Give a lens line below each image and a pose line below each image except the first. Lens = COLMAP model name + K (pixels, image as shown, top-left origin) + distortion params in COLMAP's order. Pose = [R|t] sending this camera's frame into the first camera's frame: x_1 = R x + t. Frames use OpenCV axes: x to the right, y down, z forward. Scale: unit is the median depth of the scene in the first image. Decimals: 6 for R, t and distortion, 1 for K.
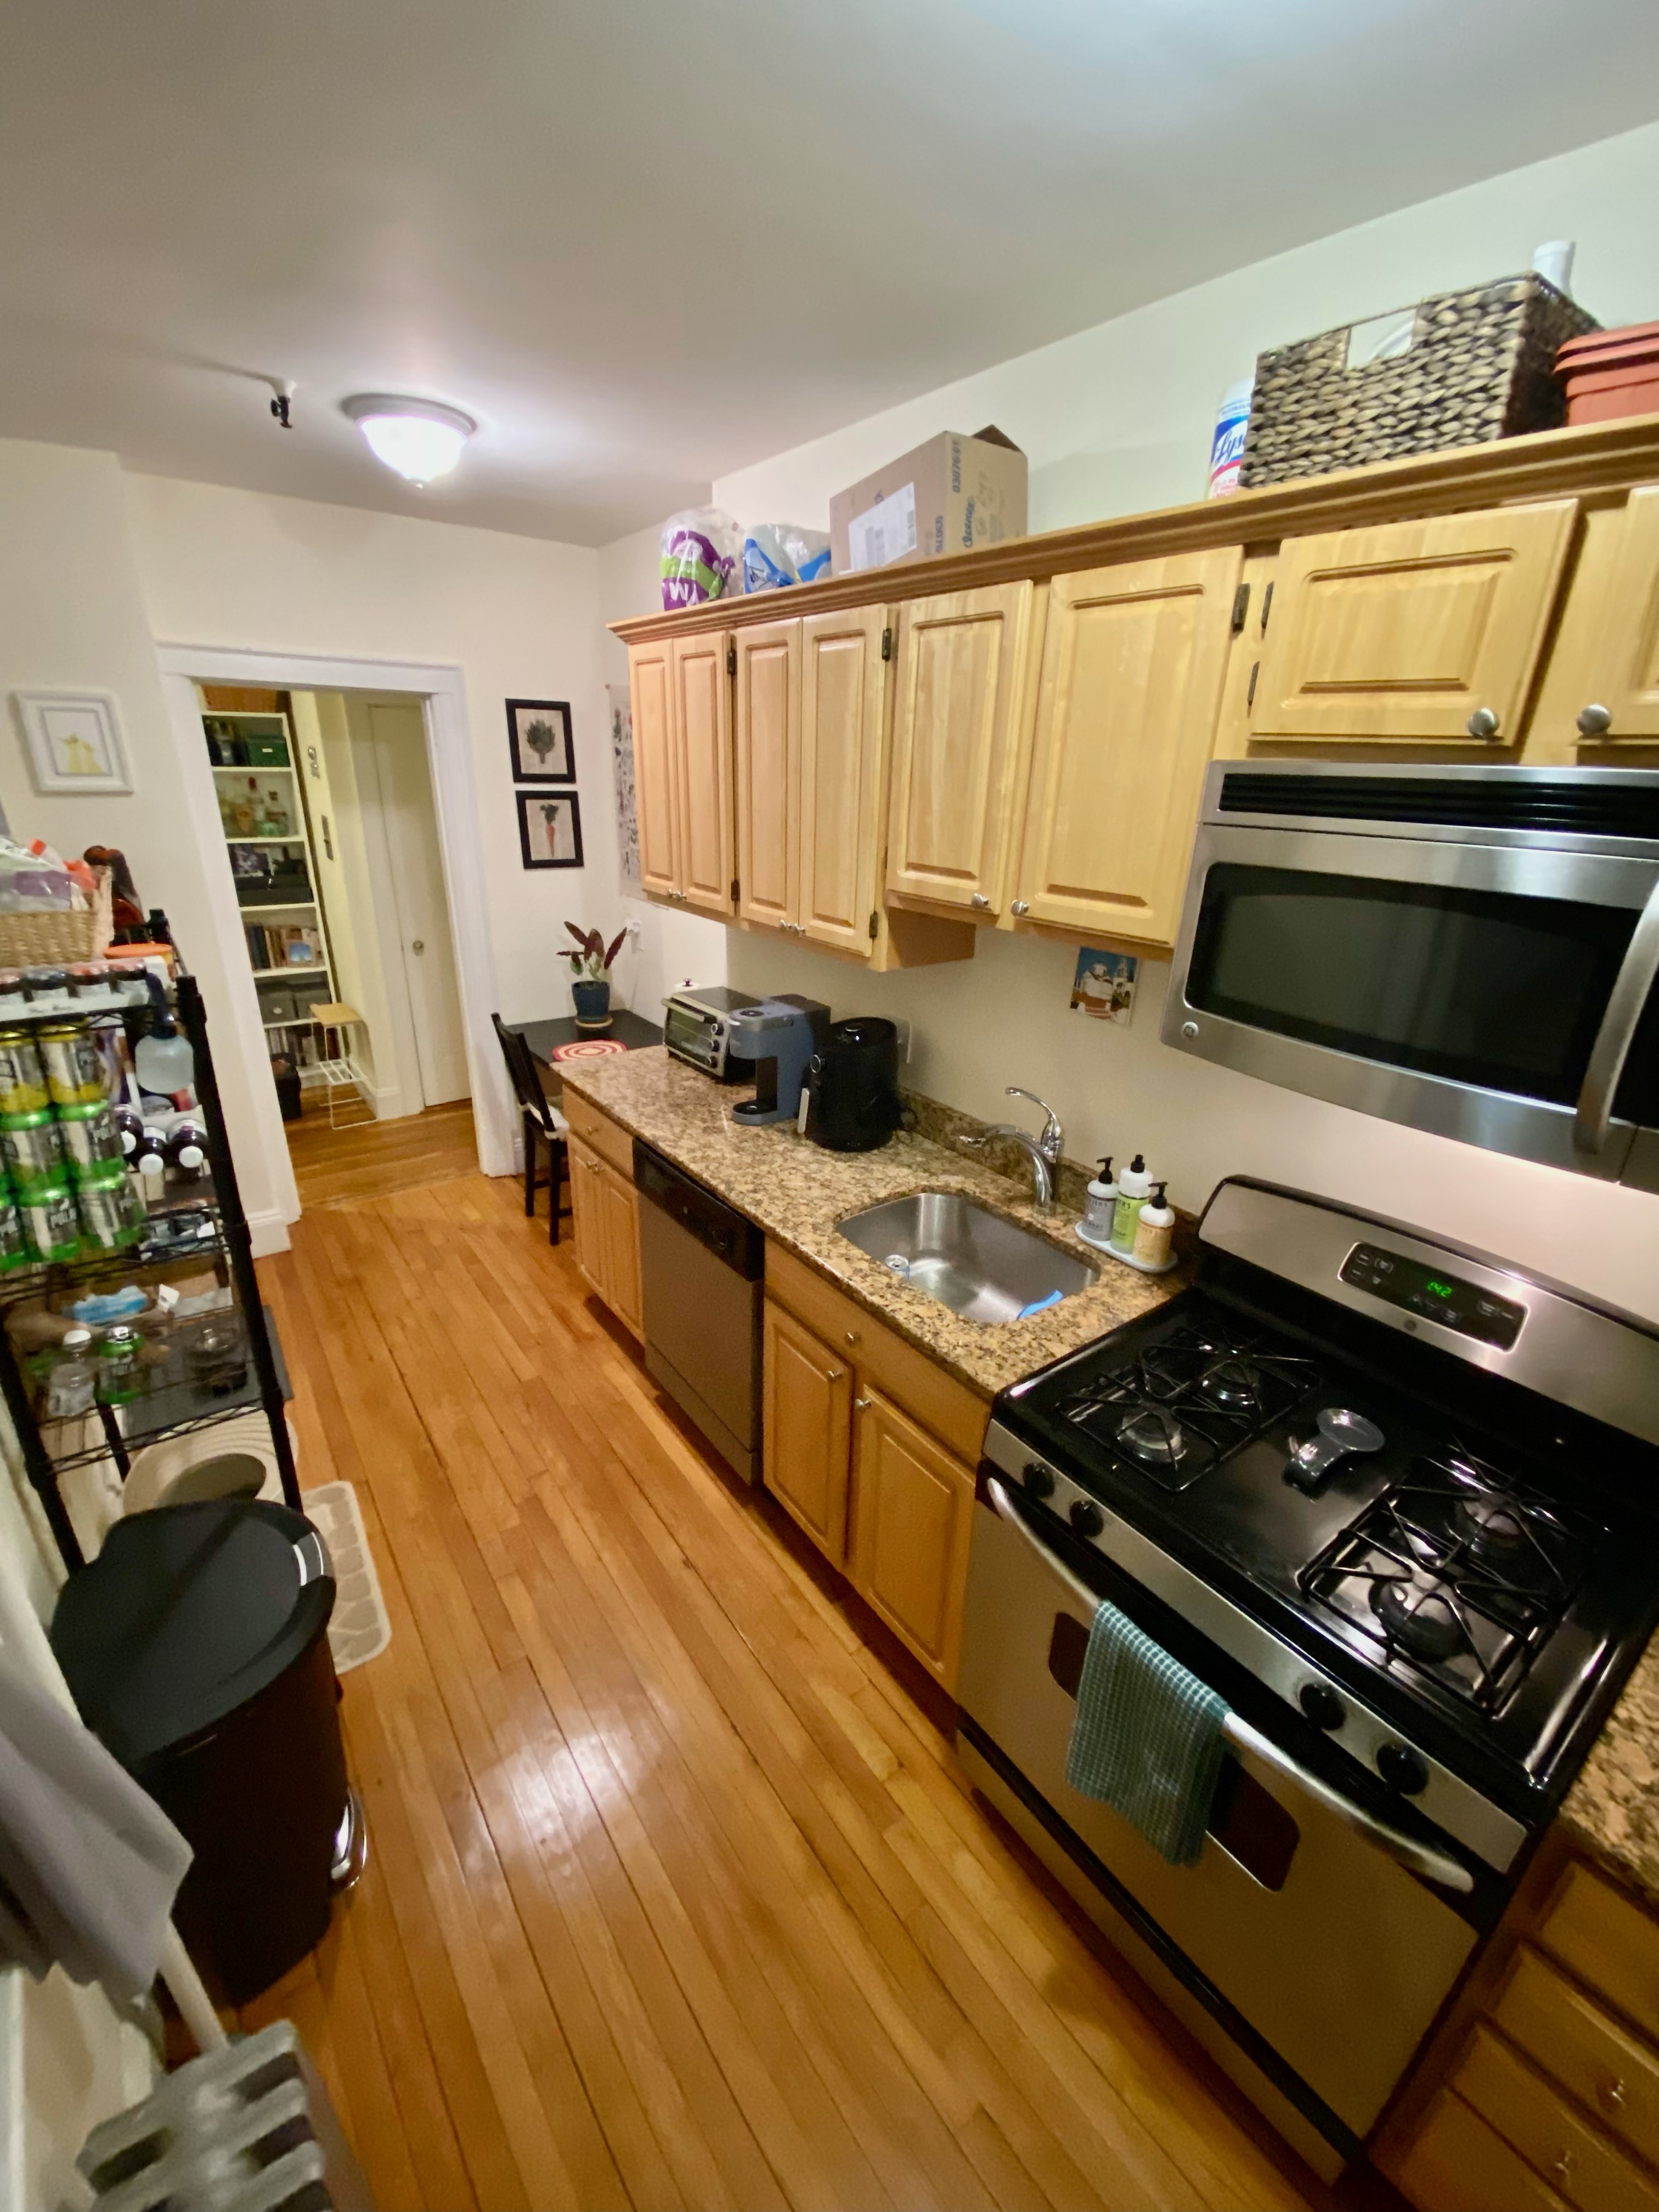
lens RADIAL K [[877.1, 0, 829.5], [0, 877.1, 1106.0], [0, 0, 1]] dist [-0.030603, -0.000059]
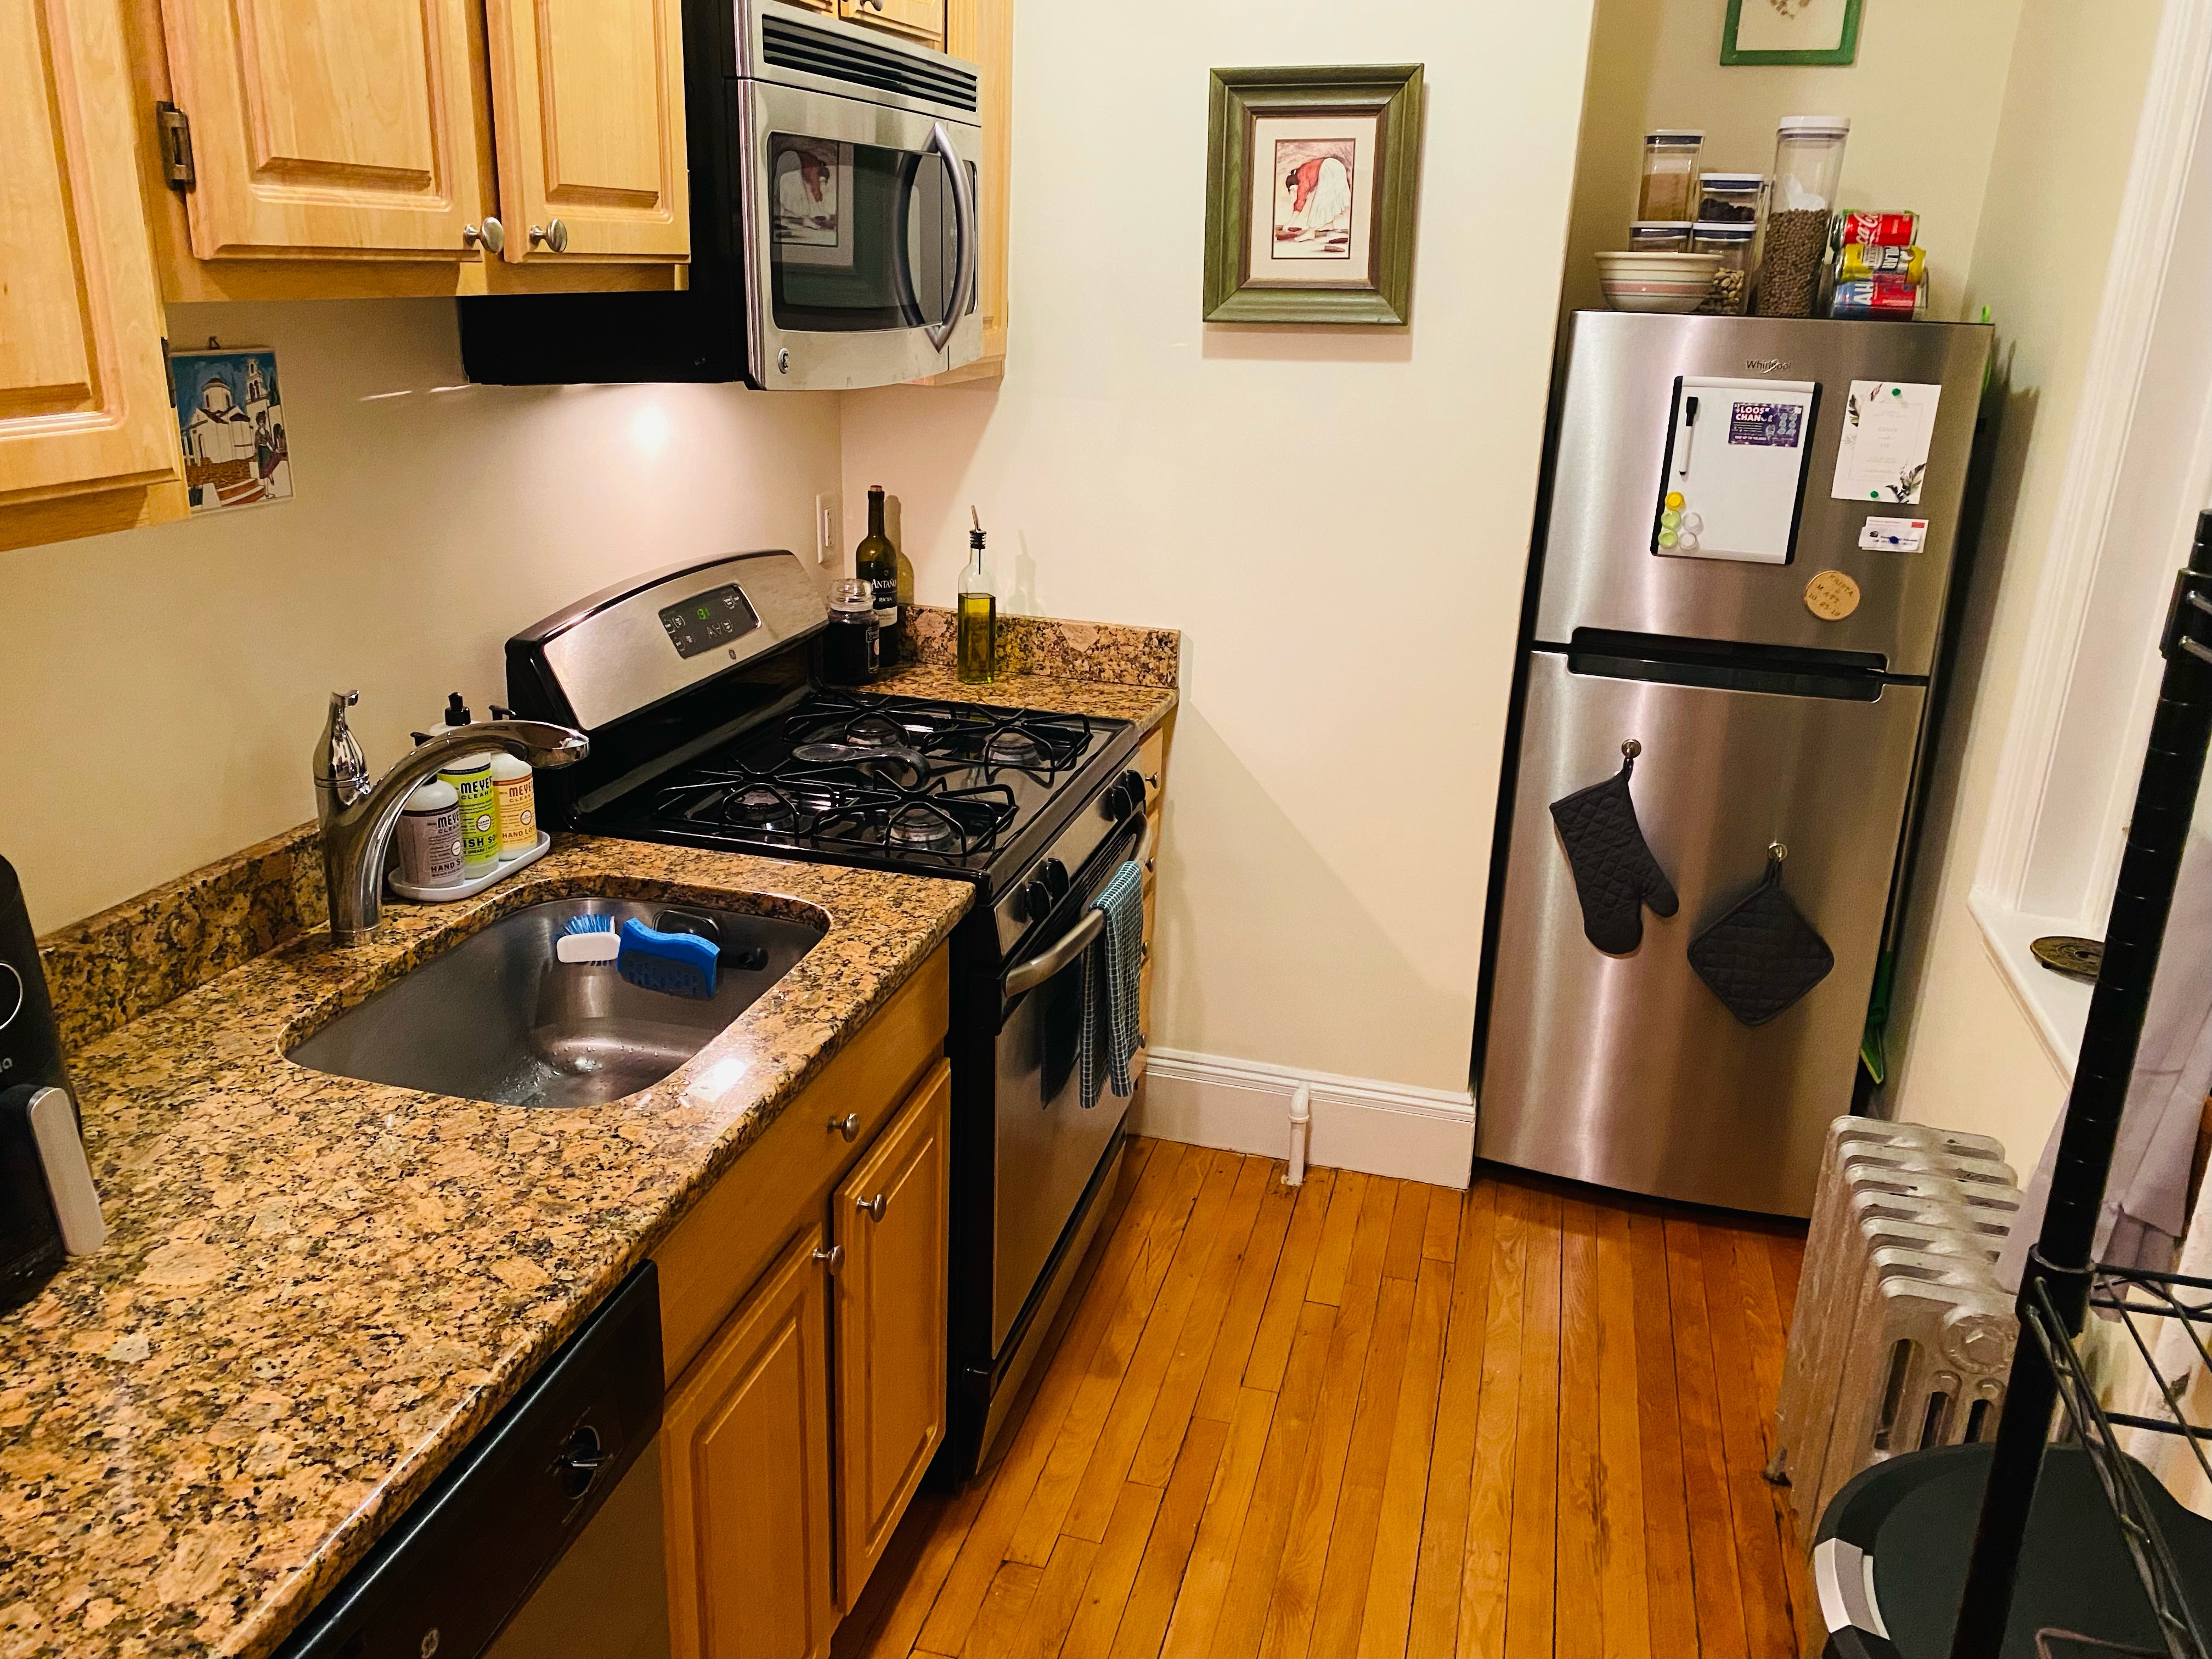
lens RADIAL K [[1635.8, 0, 1106.0], [0, 1635.8, 829.5], [0, 0, 1]] dist [-0.003090, -0.043345]
pose [[-0.616174, -0.312491, 0.722966, -0.651365], [0.222096, 0.811734, 0.540149, -0.328074], [-0.755648, 0.493394, -0.430766, 1.130576]]
